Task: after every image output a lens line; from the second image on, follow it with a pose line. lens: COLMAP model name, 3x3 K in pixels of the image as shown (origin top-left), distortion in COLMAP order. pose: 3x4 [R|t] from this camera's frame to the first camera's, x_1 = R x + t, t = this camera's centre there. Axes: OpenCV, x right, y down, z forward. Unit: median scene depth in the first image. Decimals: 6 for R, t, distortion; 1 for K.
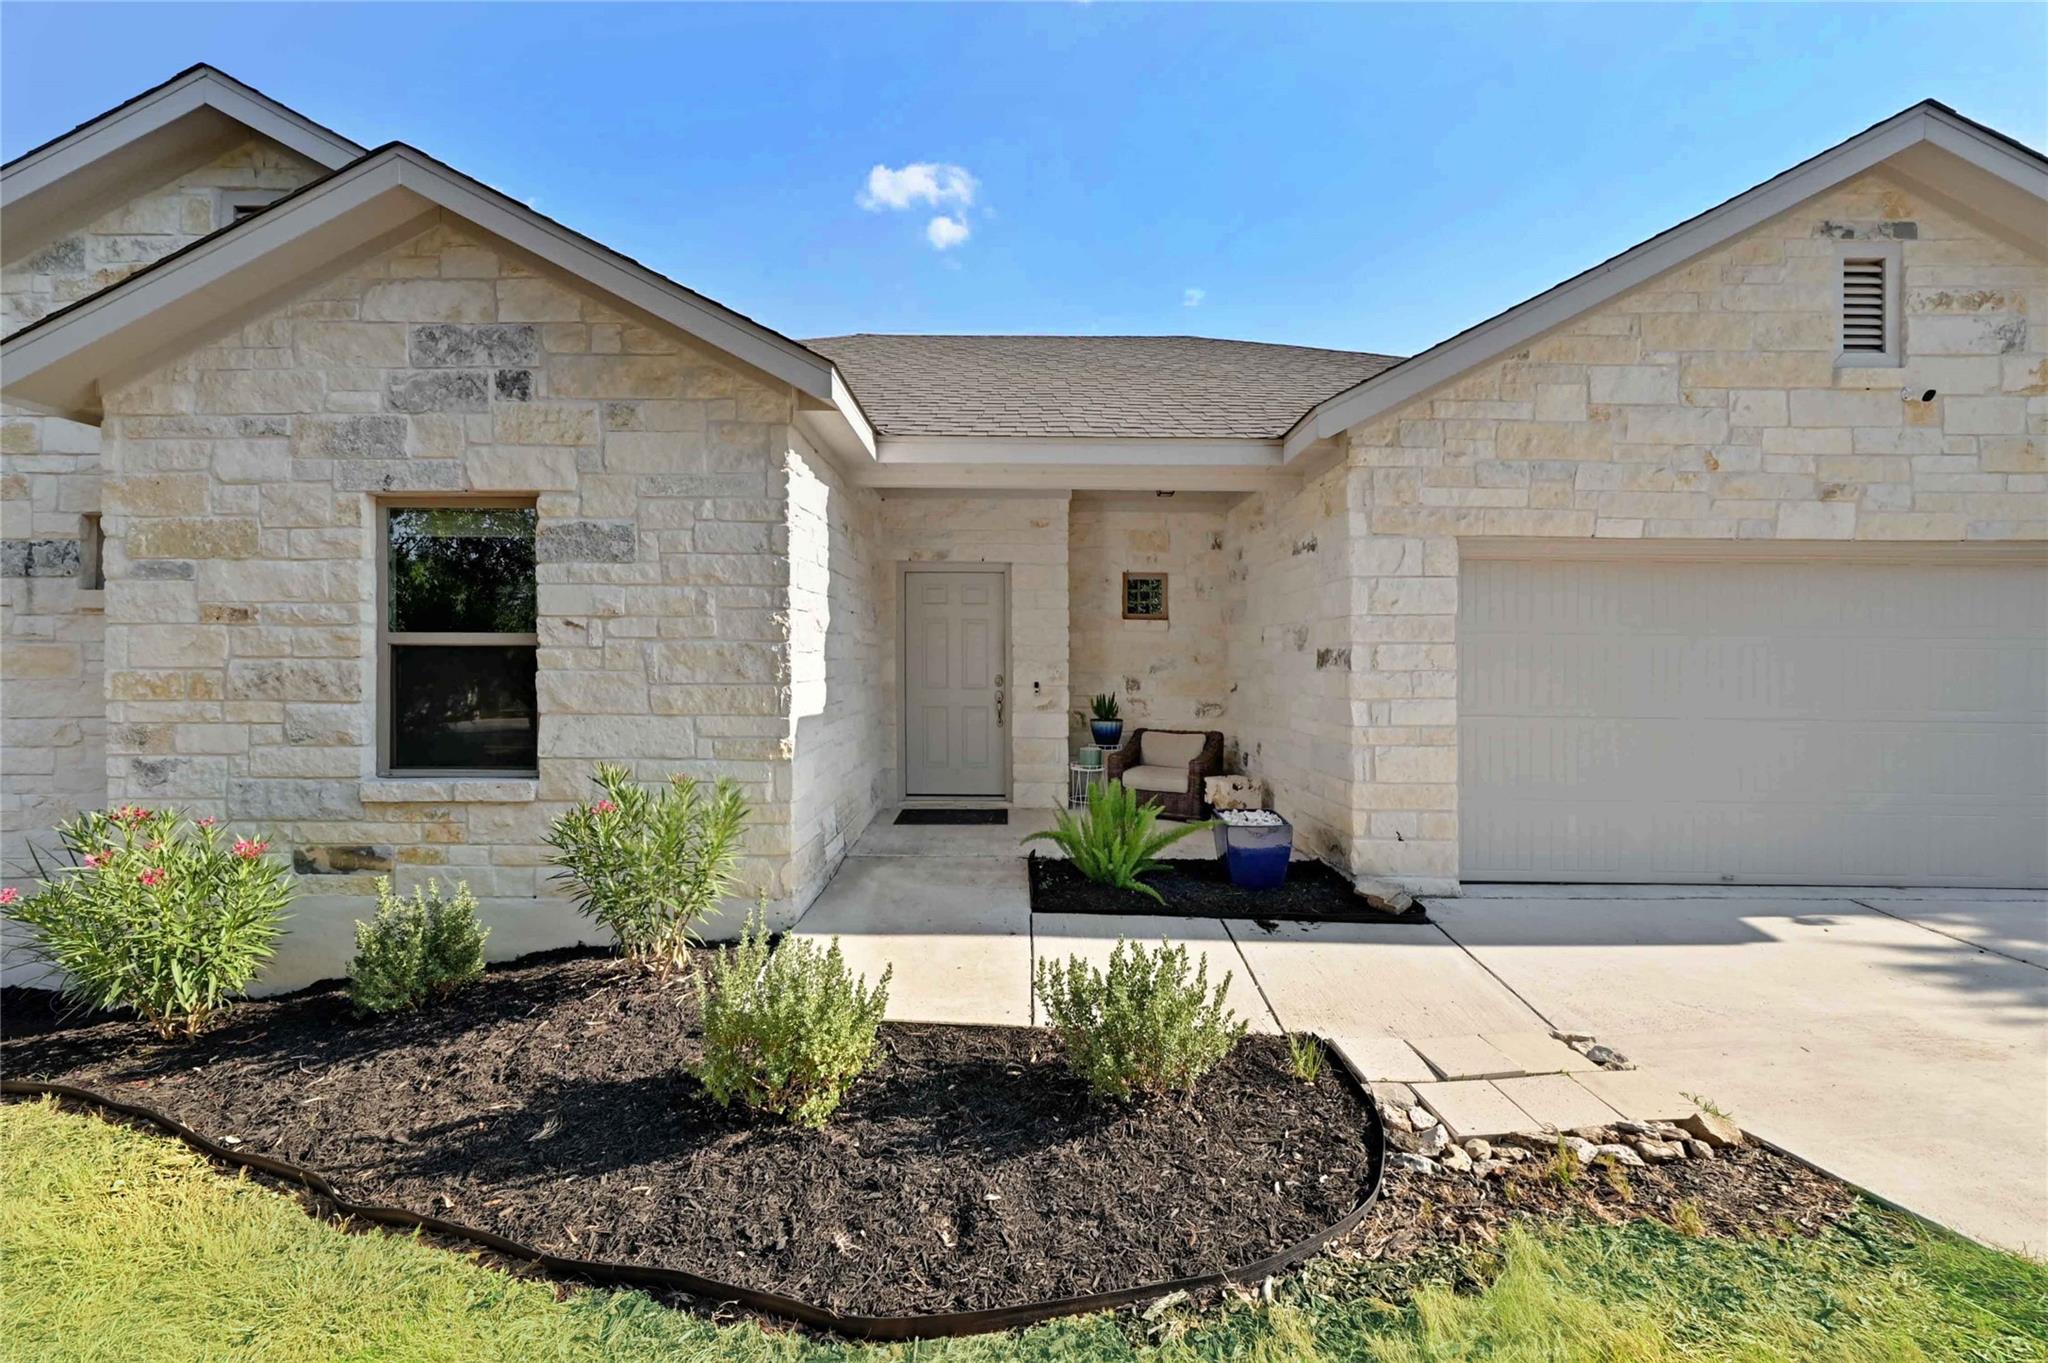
lens RADIAL K [[807.1, 0, 1021.7], [0, 807.1, 653.4], [0, 0, 1]] dist [0.012233, -0.000430]
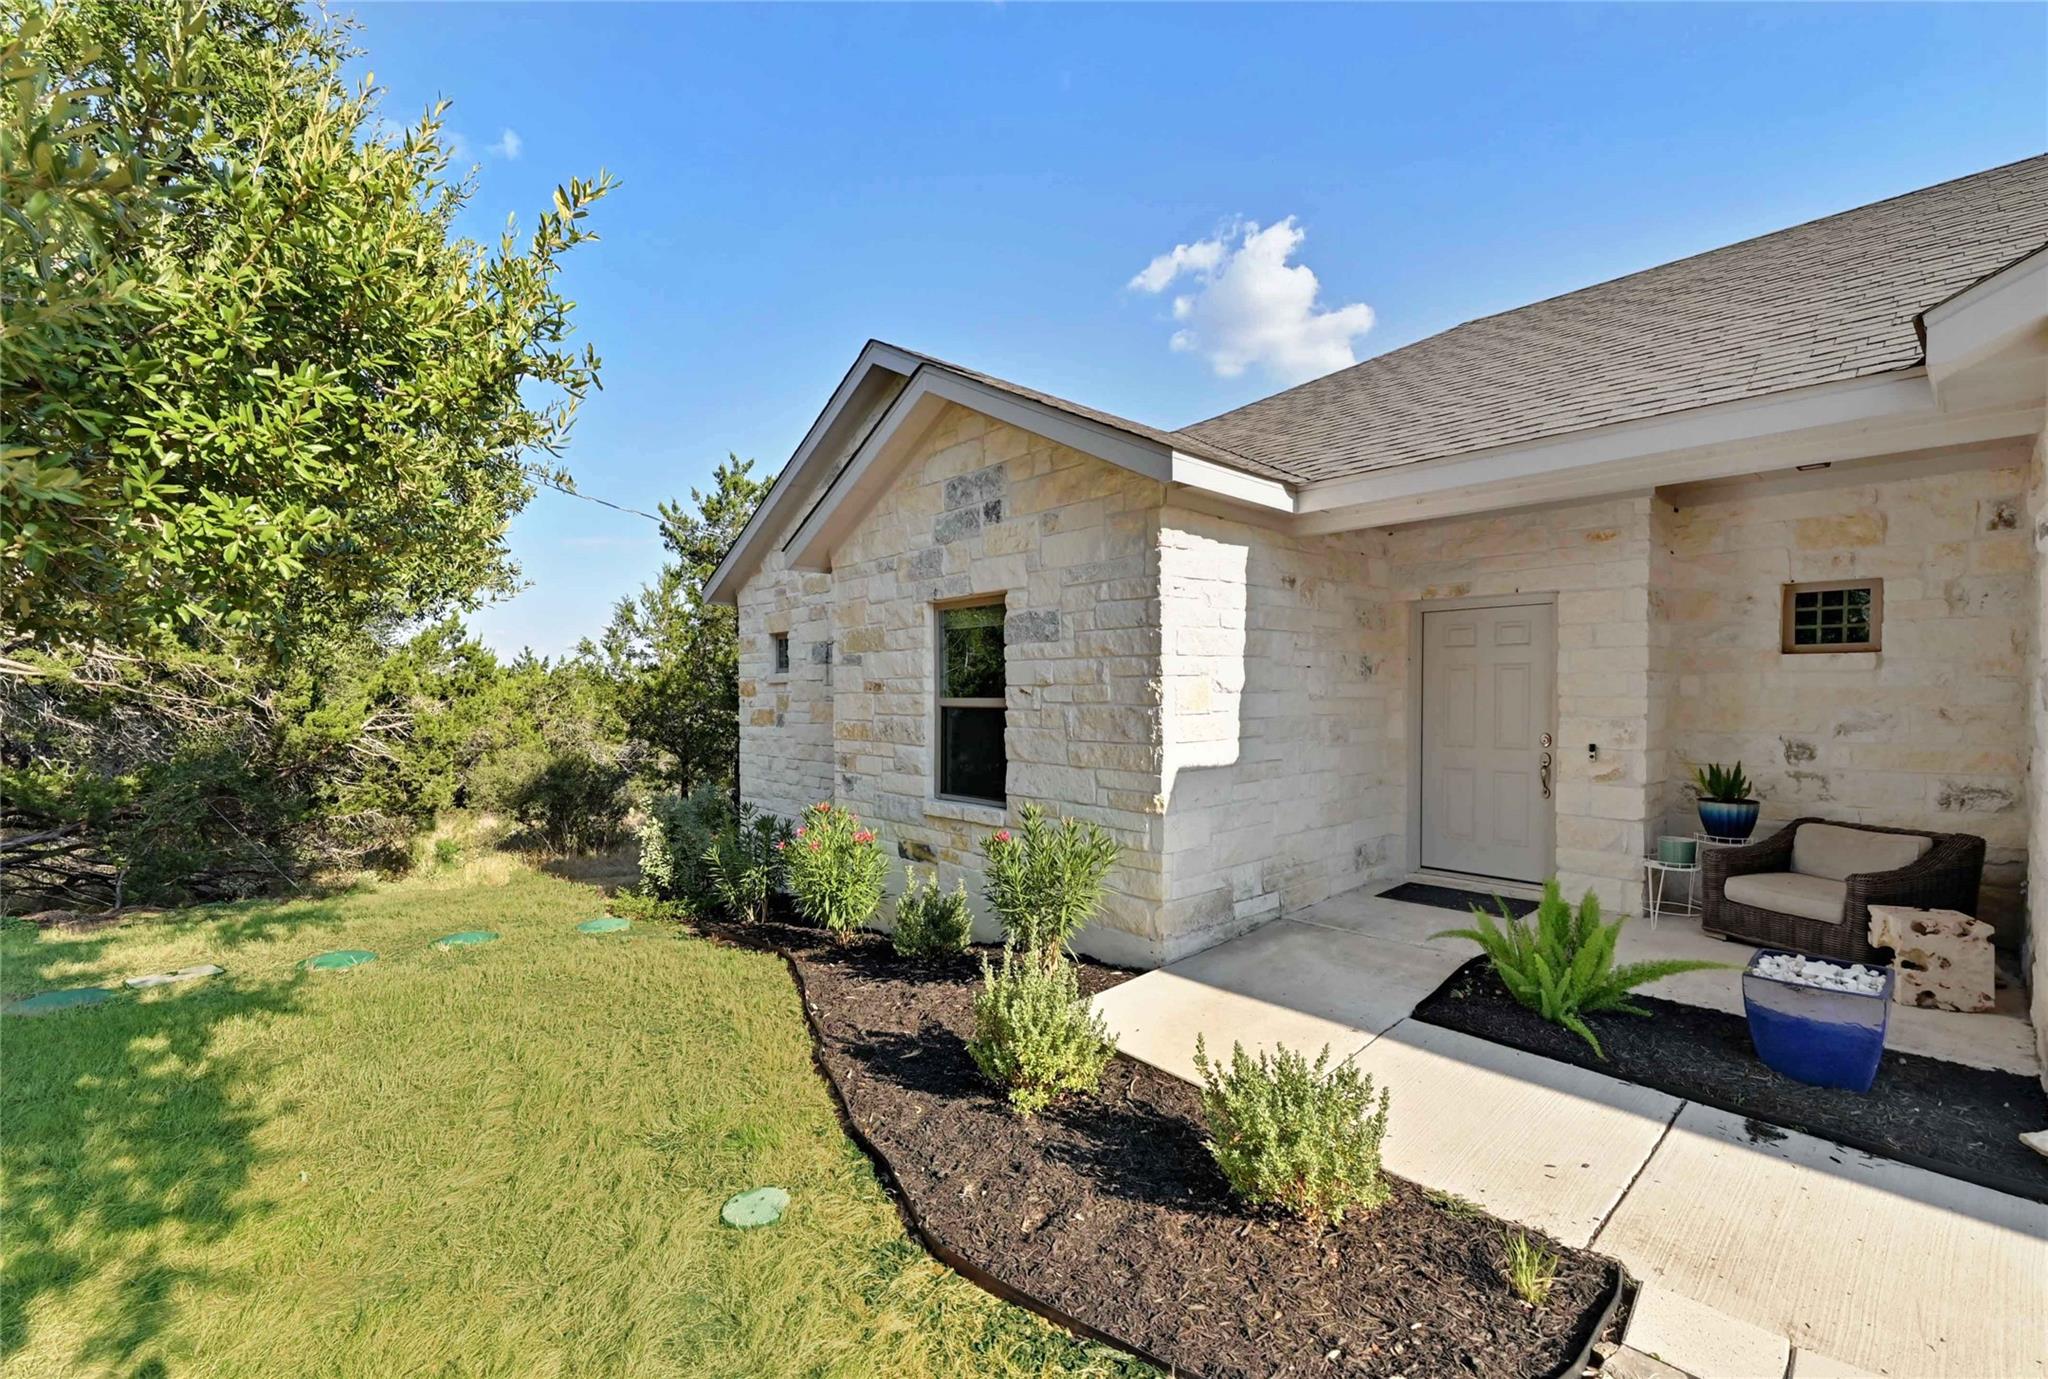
lens RADIAL K [[871.7, 0, 1024.0], [0, 871.7, 689.5], [0, 0, 1]] dist [0.009453, -0.000183]
pose [[0.679996, -0.007305, -0.733180, 0.453787], [0.011796, 0.999930, 0.000977, -0.040552], [0.733121, -0.009313, 0.680034, 0.063614]]
